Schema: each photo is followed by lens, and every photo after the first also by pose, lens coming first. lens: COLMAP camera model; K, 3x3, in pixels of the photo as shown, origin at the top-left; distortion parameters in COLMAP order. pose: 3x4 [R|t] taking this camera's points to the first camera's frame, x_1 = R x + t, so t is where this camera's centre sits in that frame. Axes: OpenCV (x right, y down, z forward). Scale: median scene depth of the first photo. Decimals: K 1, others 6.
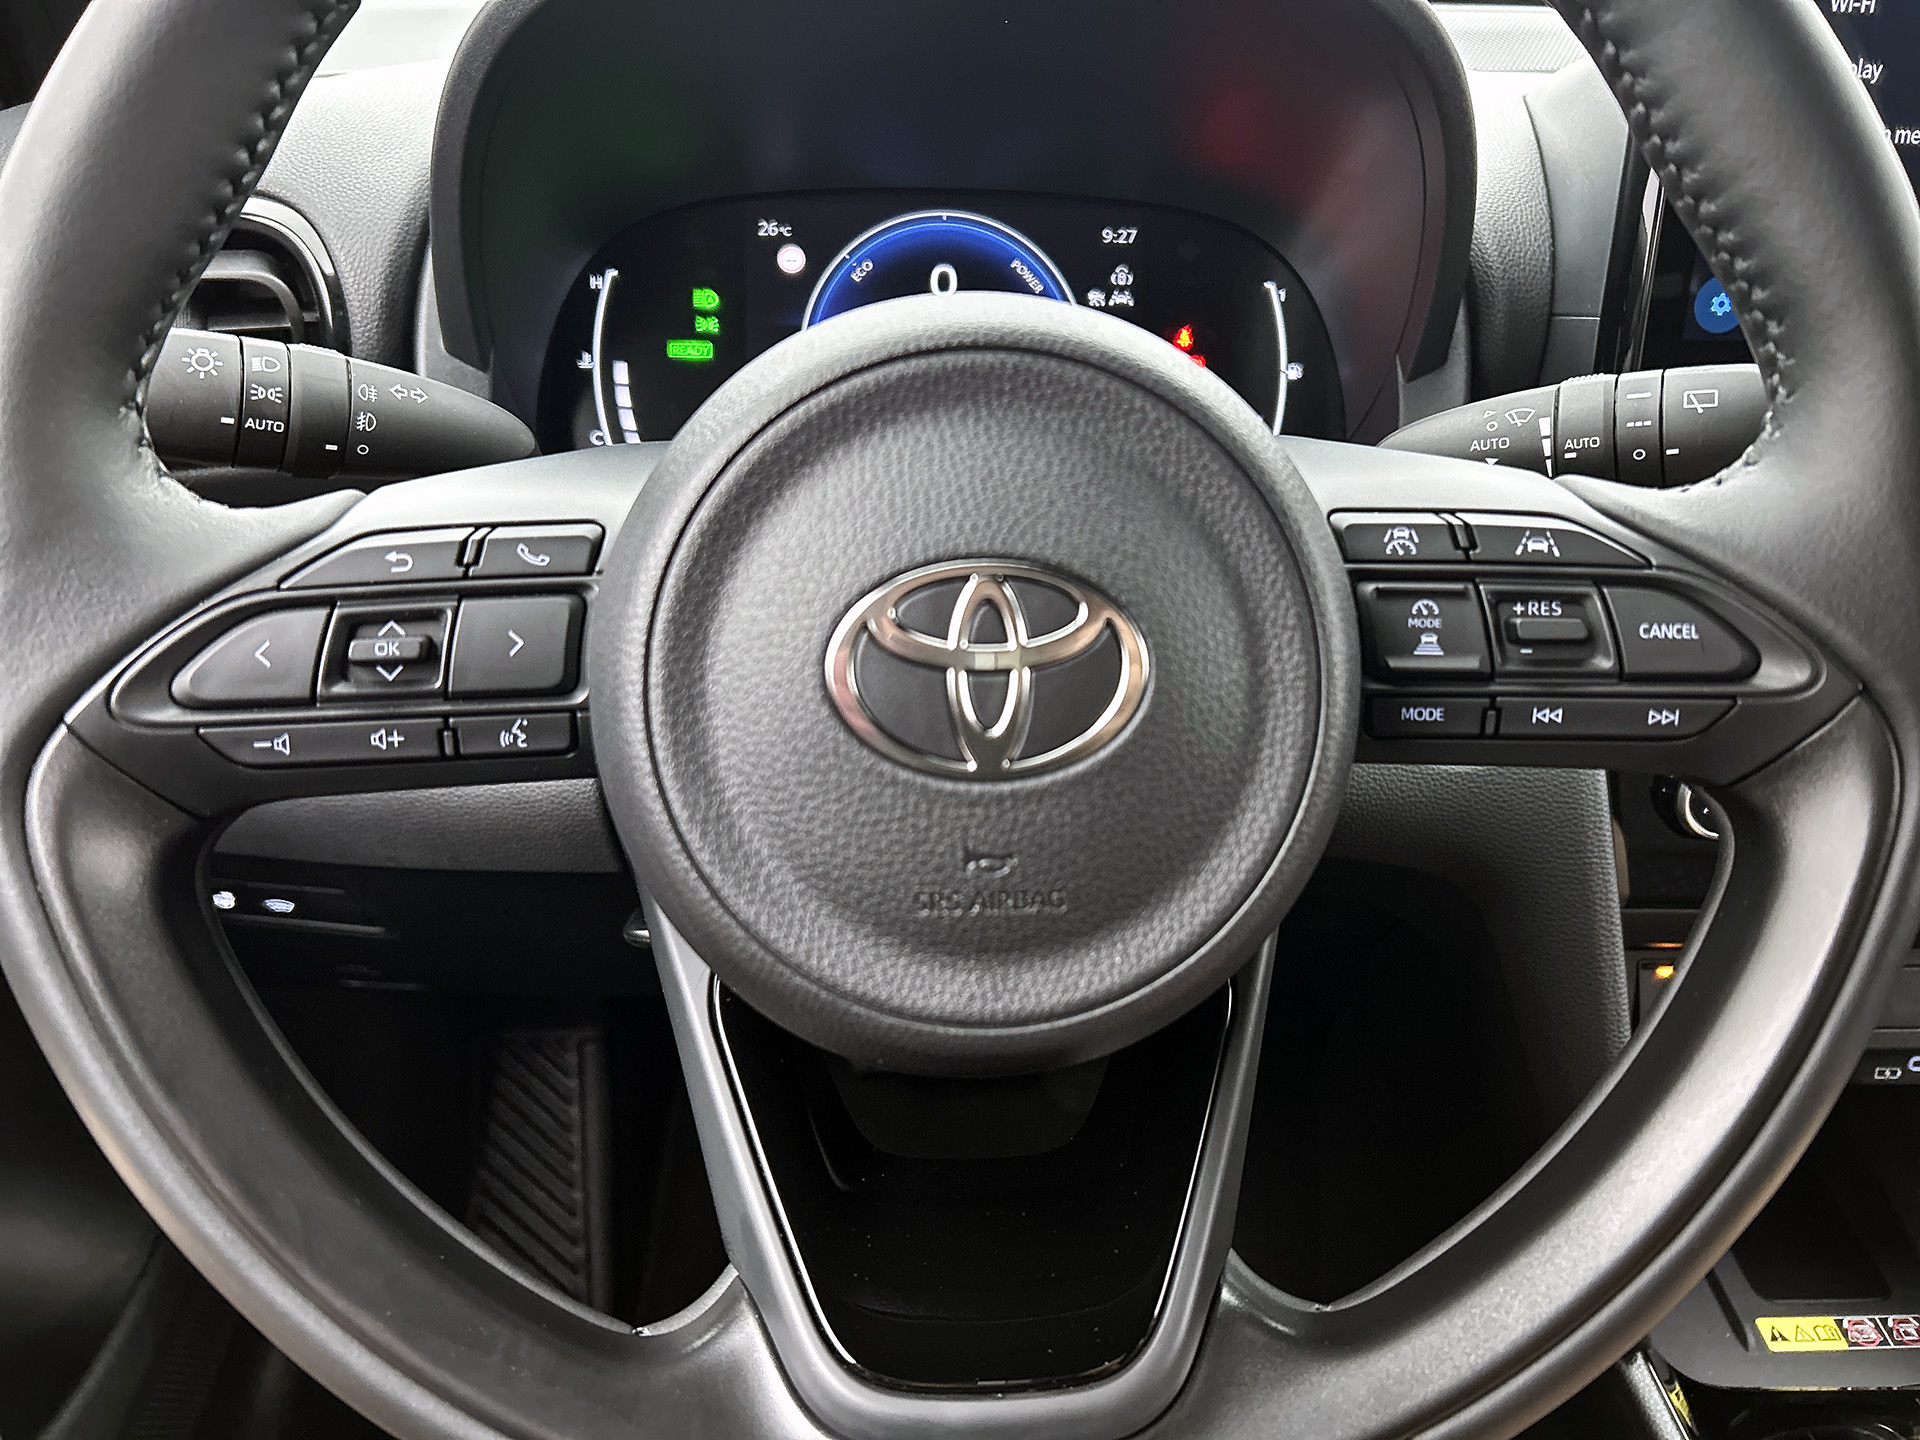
lens RADIAL K [[1450.9, 0, 960.0], [0, 1450.9, 720.0], [0, 0, 1]] dist [0.024128, -0.032210]
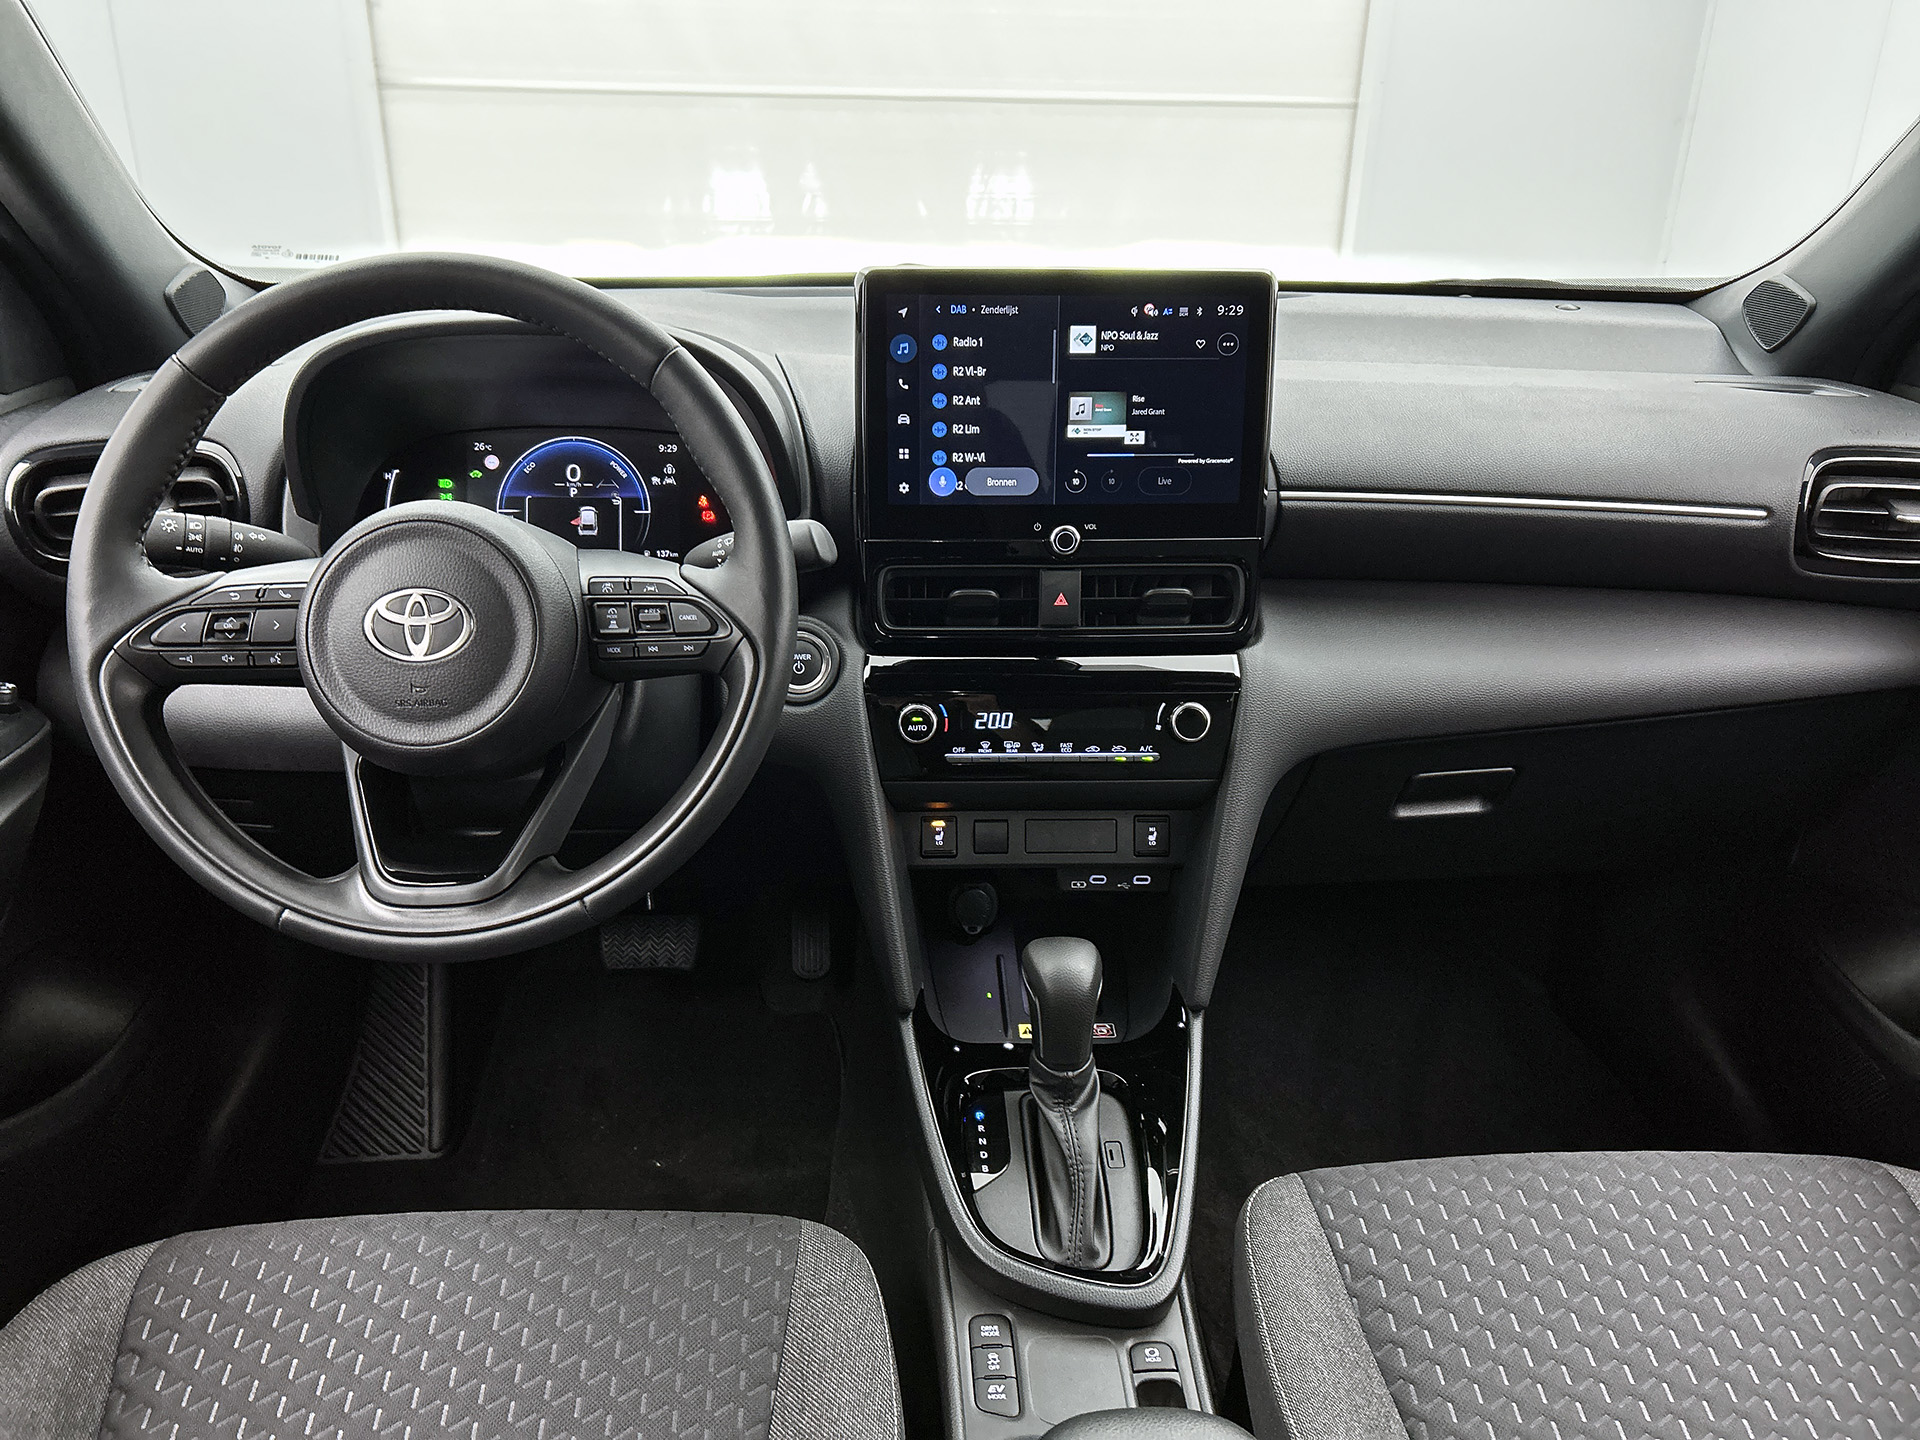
lens RADIAL K [[1450.9, 0, 960.0], [0, 1450.9, 720.0], [0, 0, 1]] dist [0.024128, -0.032210]
pose [[0.999948, -0.009597, 0.003360, 0.978847], [0.009844, 0.996470, -0.083367, 0.368113], [-0.002548, 0.083396, 0.996513, -1.743462]]
